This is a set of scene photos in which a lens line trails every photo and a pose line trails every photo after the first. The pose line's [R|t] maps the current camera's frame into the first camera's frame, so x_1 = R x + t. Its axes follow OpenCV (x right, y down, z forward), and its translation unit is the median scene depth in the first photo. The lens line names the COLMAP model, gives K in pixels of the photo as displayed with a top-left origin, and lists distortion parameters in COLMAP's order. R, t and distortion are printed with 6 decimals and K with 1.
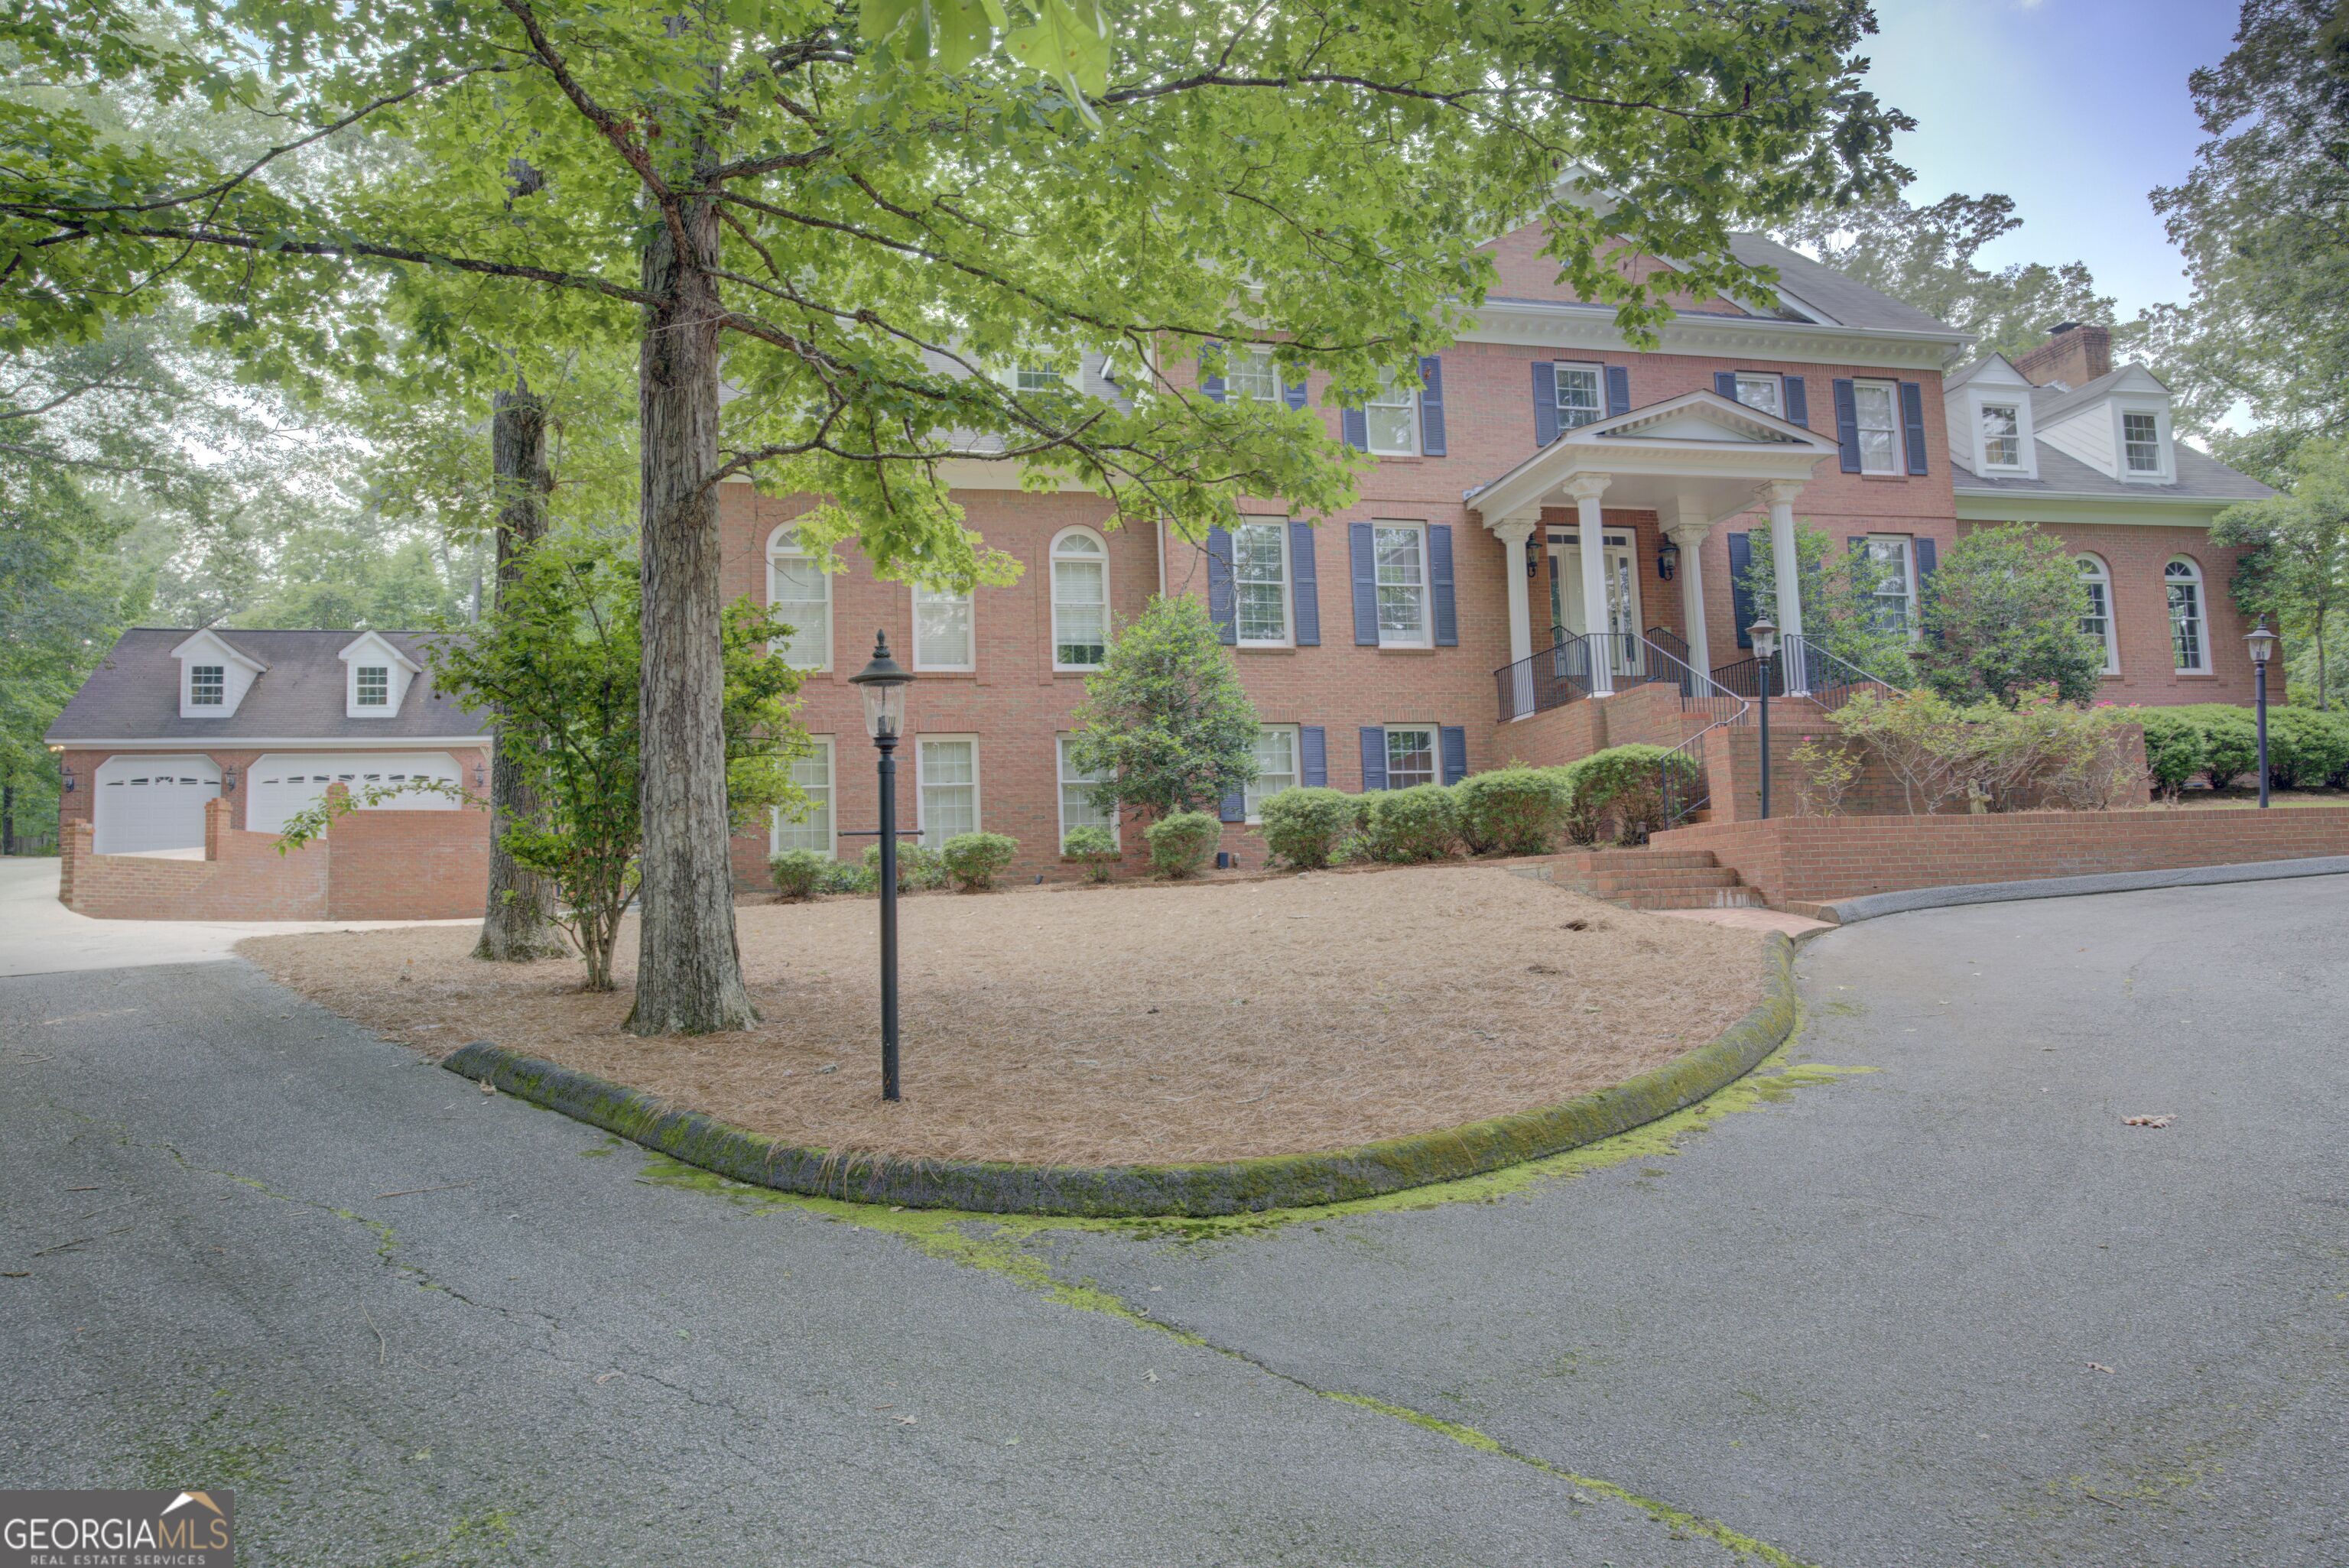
lens RADIAL K [[1515.2, 0, 1174.5], [0, 1515.2, 784.0], [0, 0, 1]] dist [-0.000179, -0.000261]
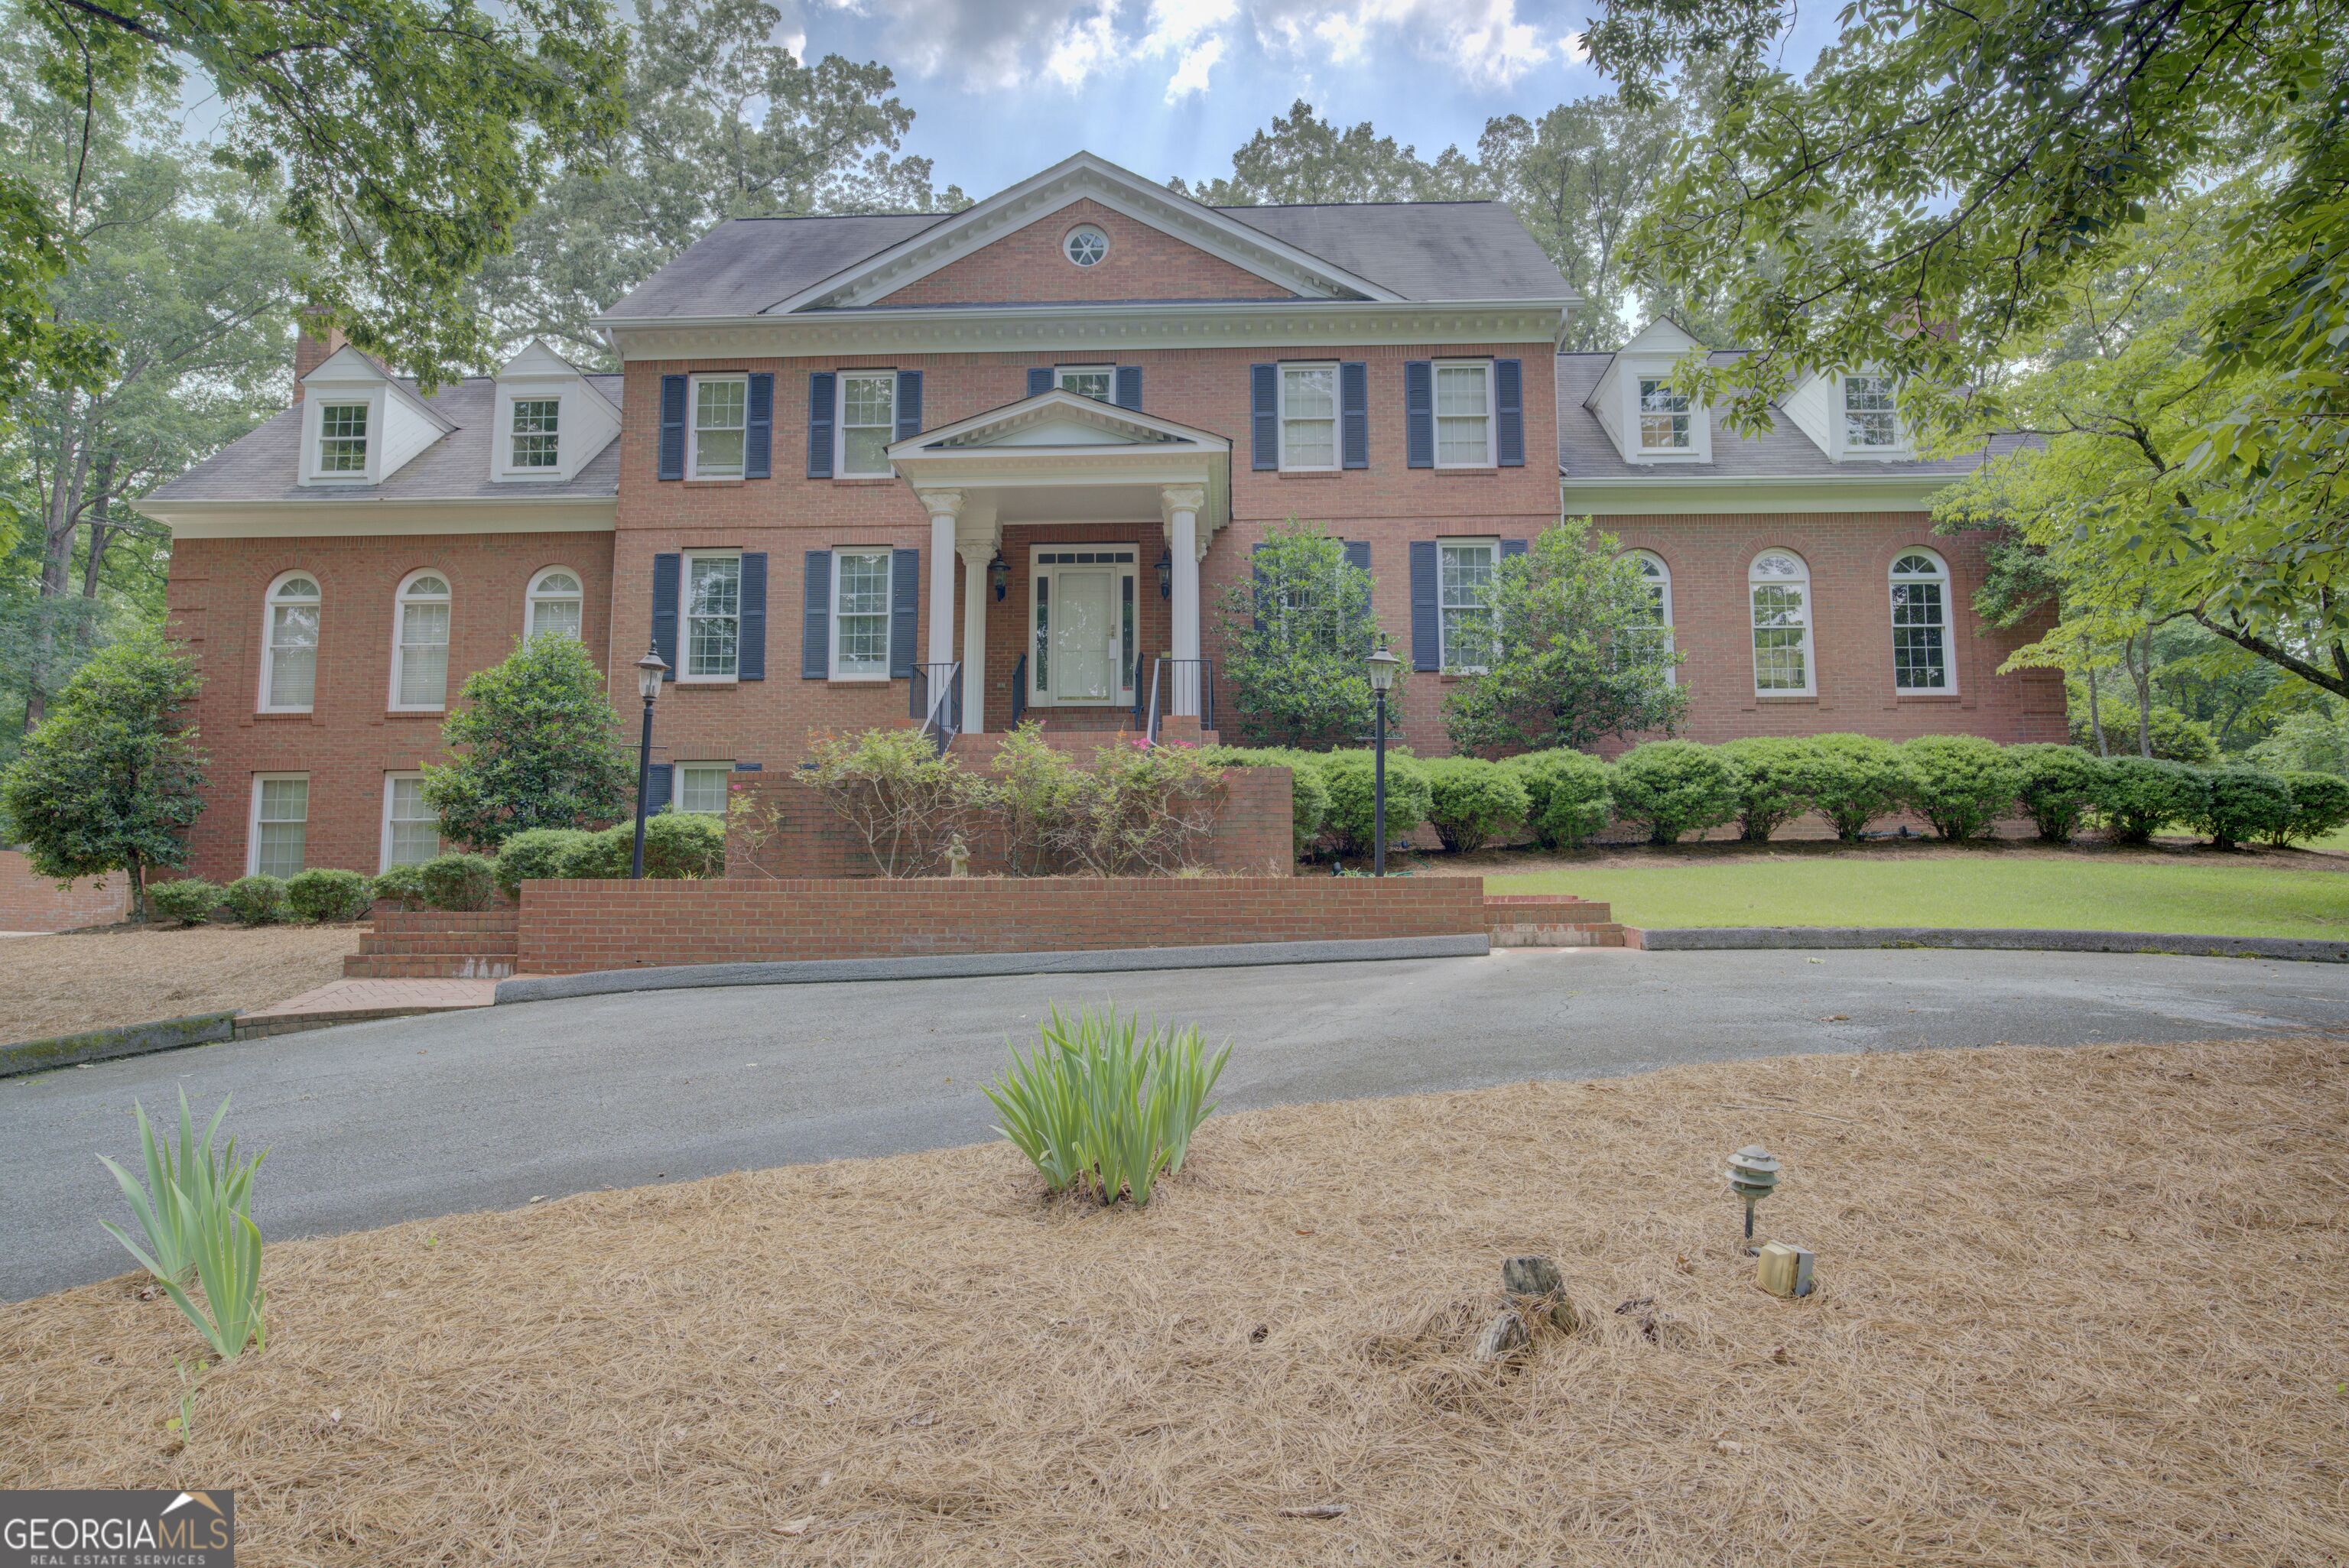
lens RADIAL K [[1474.4, 0, 1174.5], [0, 1474.4, 784.0], [0, 0, 1]] dist [-0.025066, -0.001231]
pose [[0.959145, 0.004232, -0.282884, 0.552946], [-0.008183, 0.999885, -0.012787, -0.013449], [0.282797, 0.014579, 0.959069, 0.158749]]
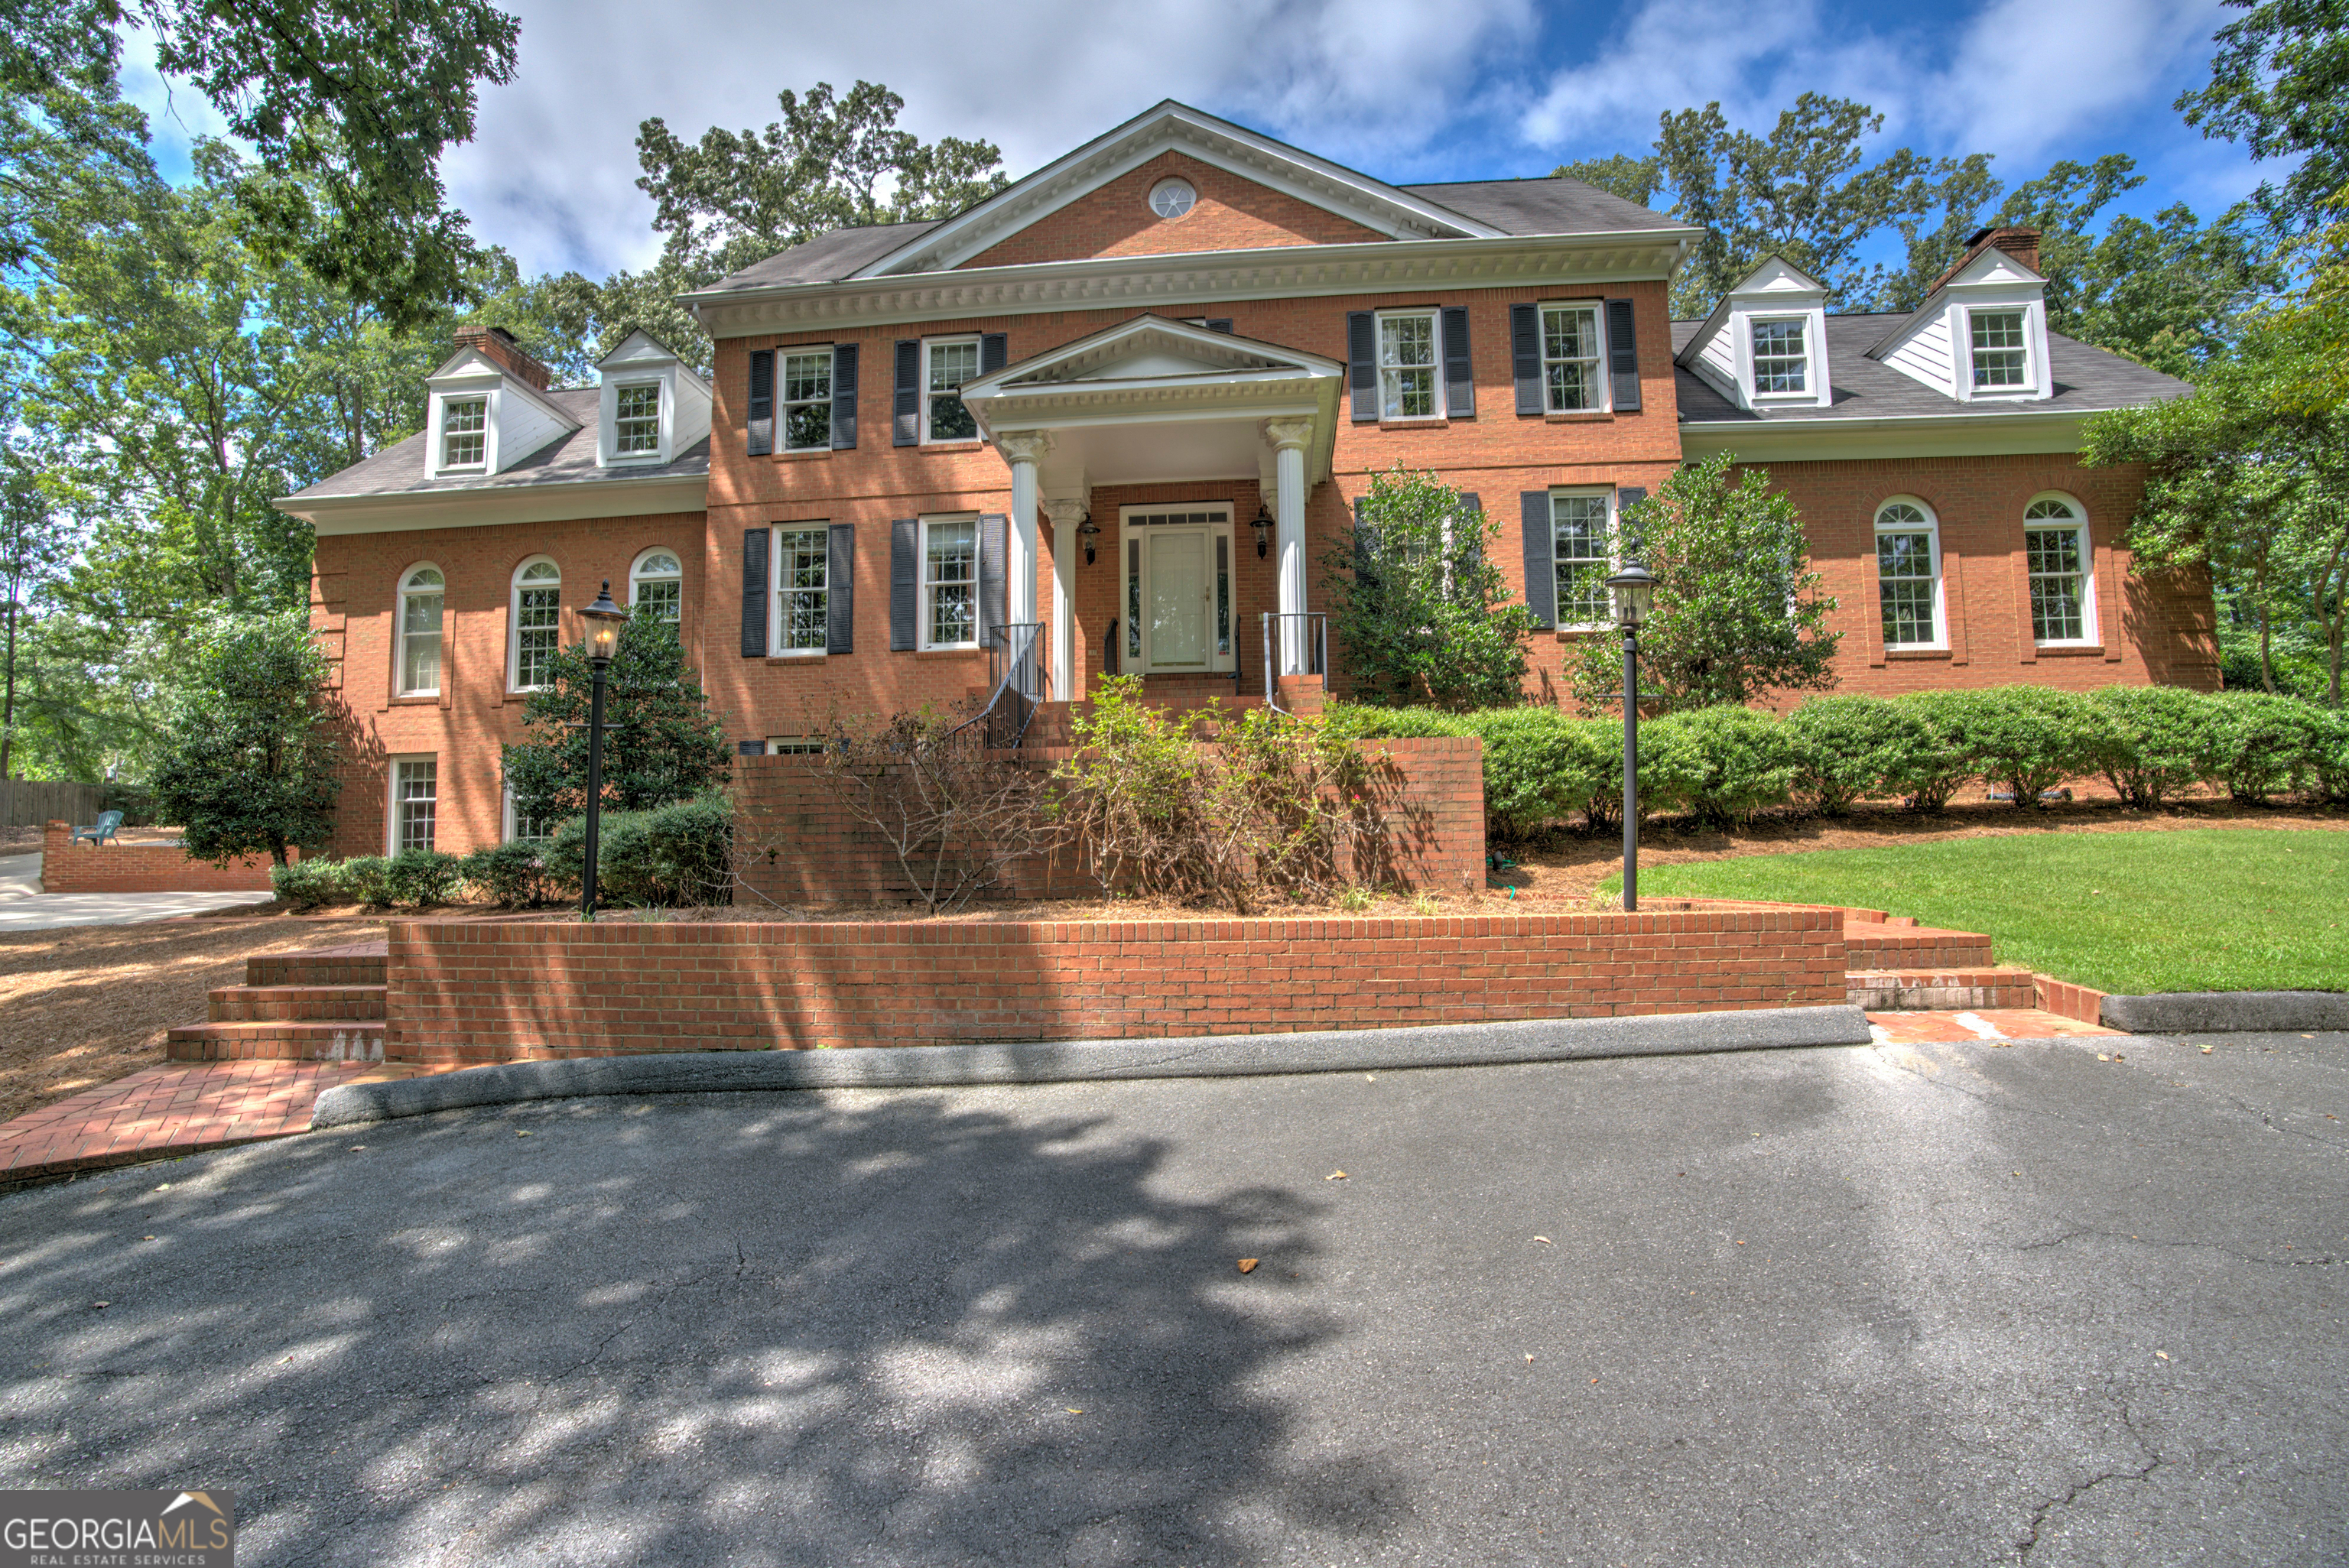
lens RADIAL K [[1086.0, 0, 1174.5], [0, 1086.0, 784.0], [0, 0, 1]] dist [-0.070193, 0.026119]
pose [[0.942999, 0.001504, -0.332792, 0.460929], [0.007640, 0.999628, 0.026167, -0.022727], [0.332708, -0.027218, 0.942637, 0.387455]]
